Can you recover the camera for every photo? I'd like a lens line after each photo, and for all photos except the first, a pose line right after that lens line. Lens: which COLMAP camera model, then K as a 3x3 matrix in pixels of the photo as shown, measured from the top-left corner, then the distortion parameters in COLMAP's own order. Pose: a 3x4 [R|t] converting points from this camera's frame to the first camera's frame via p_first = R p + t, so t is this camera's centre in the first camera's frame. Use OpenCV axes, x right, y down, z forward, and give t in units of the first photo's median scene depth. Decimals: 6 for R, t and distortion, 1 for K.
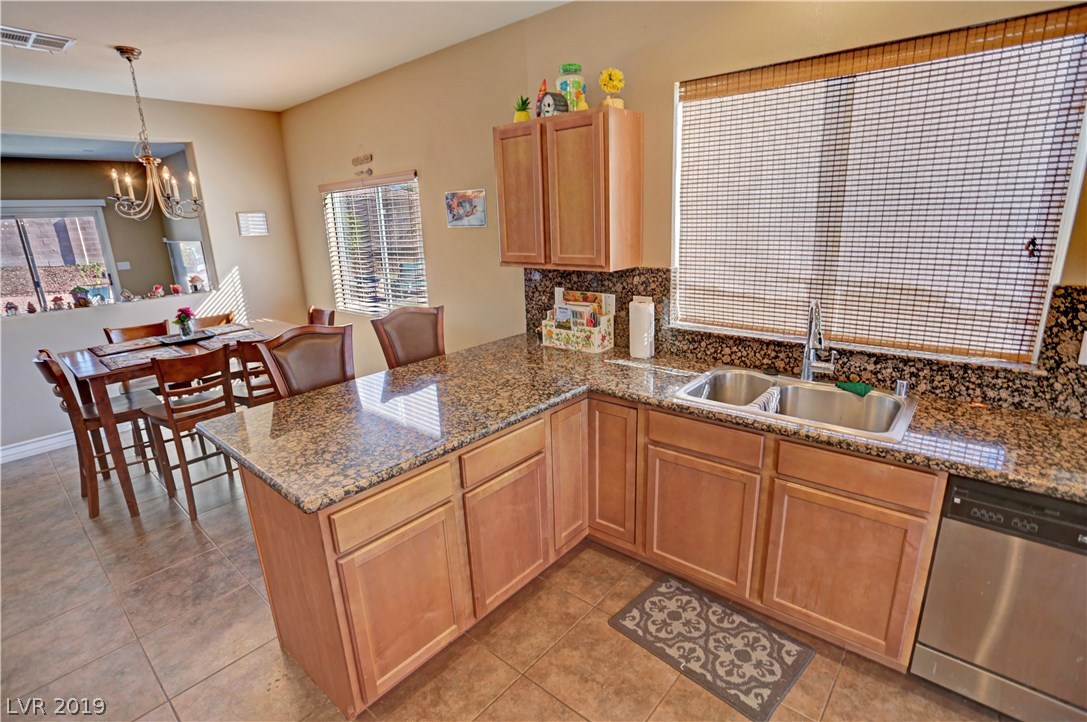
lens RADIAL K [[529.0, 0, 544.2], [0, 529.0, 359.8], [0, 0, 1]] dist [-0.073251, 0.029161]
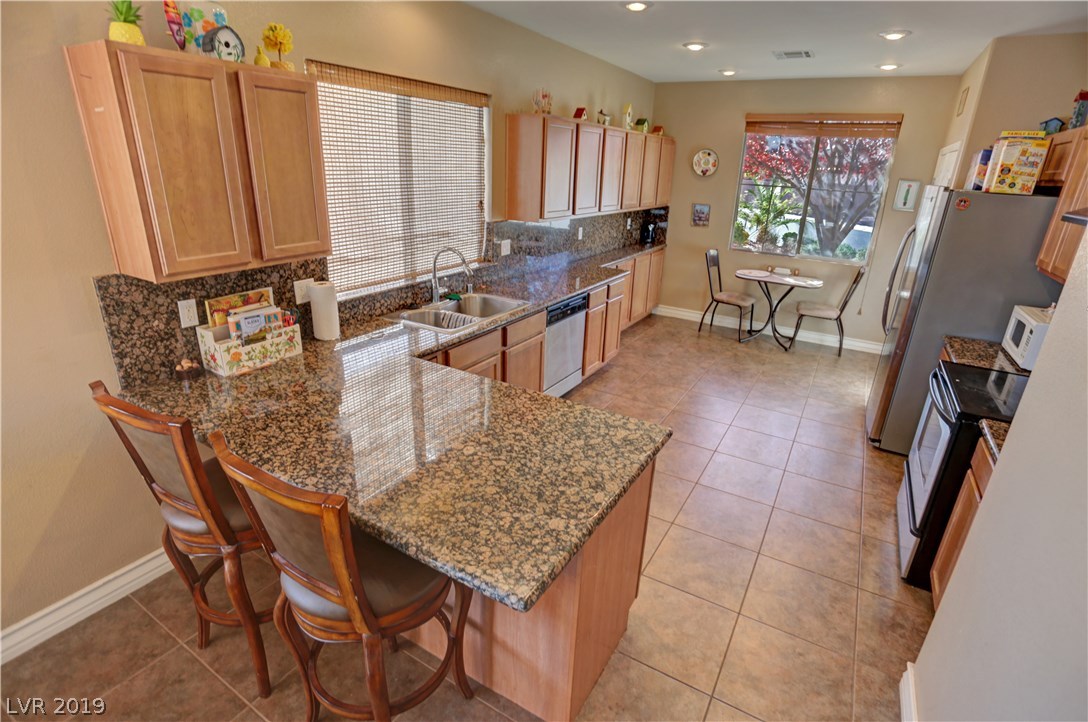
lens RADIAL K [[533.8, 0, 547.1], [0, 533.8, 361.8], [0, 0, 1]] dist [-0.077596, 0.034438]
pose [[-0.178372, -0.319924, 0.930501, -0.959571], [0.230574, 0.905746, 0.355612, -0.259526], [-0.956566, 0.277980, -0.087793, 0.822202]]
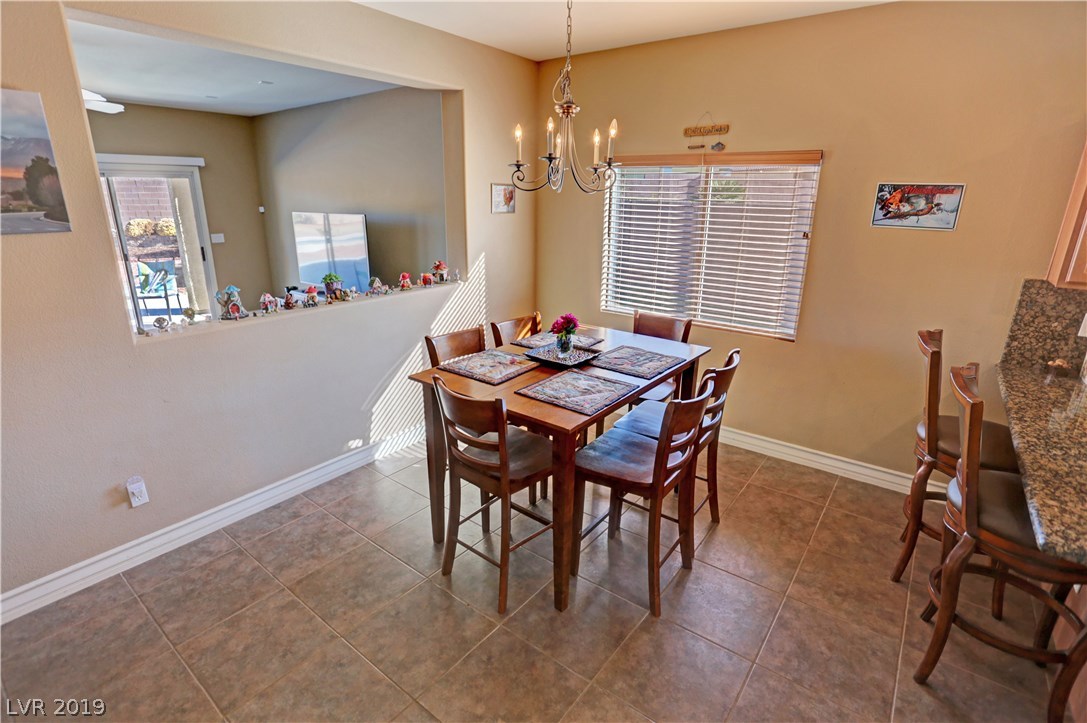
lens RADIAL K [[529.0, 0, 544.2], [0, 529.0, 360.3], [0, 0, 1]] dist [-0.073251, 0.029161]
pose [[0.997434, 0.025242, 0.066995, -1.150479], [-0.027607, 0.999020, 0.034608, -0.091616], [-0.066055, -0.036369, 0.997153, 0.365712]]
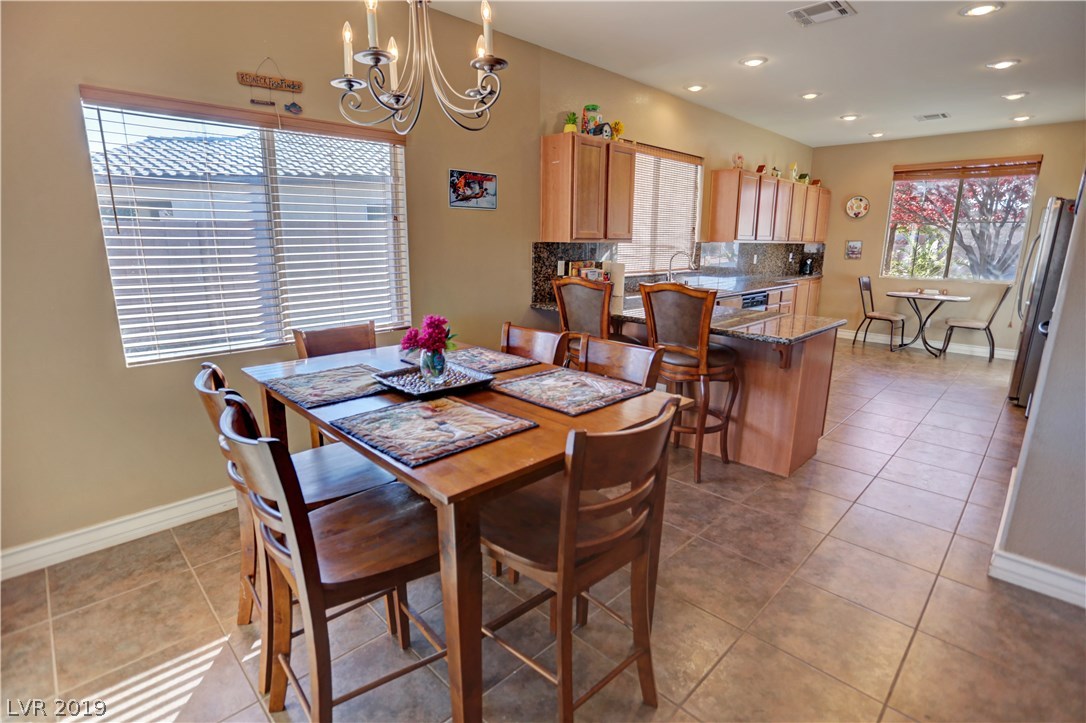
lens RADIAL K [[527.9, 0, 537.5], [0, 527.9, 361.3], [0, 0, 1]] dist [-0.068290, 0.028462]
pose [[0.080965, -0.193839, 0.977687, -1.732615], [0.253559, 0.952642, 0.167875, -0.175832], [-0.963926, 0.234309, 0.126280, 1.255188]]
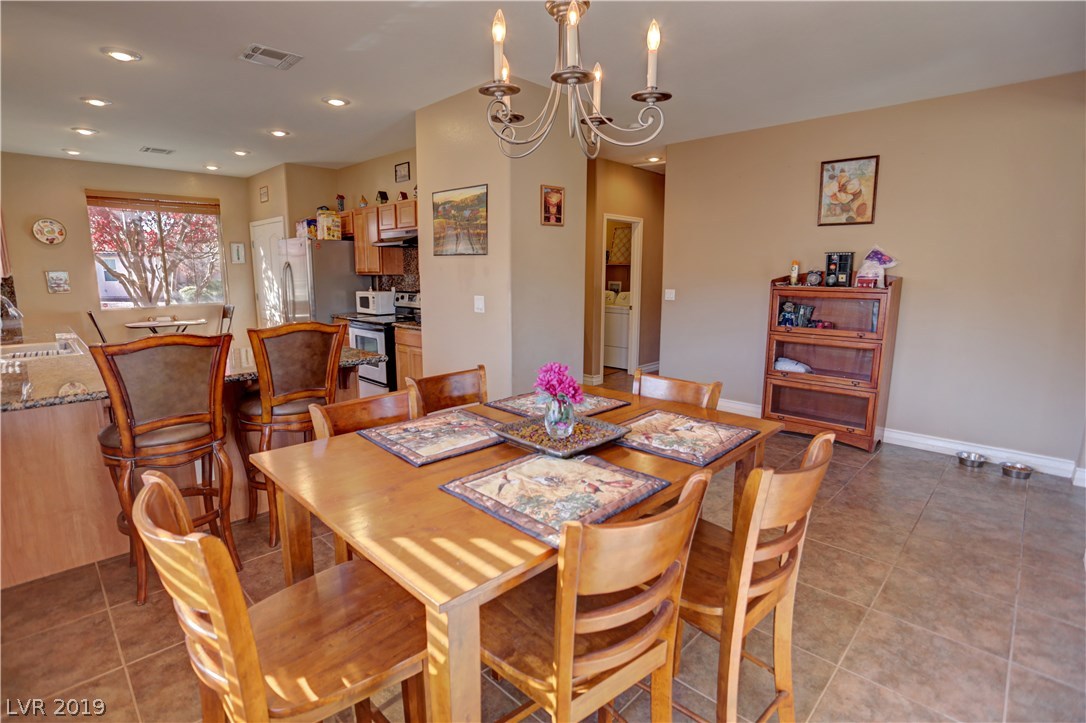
lens RADIAL K [[532.8, 0, 546.1], [0, 532.8, 362.3], [0, 0, 1]] dist [-0.077596, 0.034438]
pose [[-0.997998, 0.020222, 0.059924, -1.054777], [0.043663, 0.905770, 0.421513, -0.423352], [-0.045754, 0.423286, -0.904840, 2.053313]]
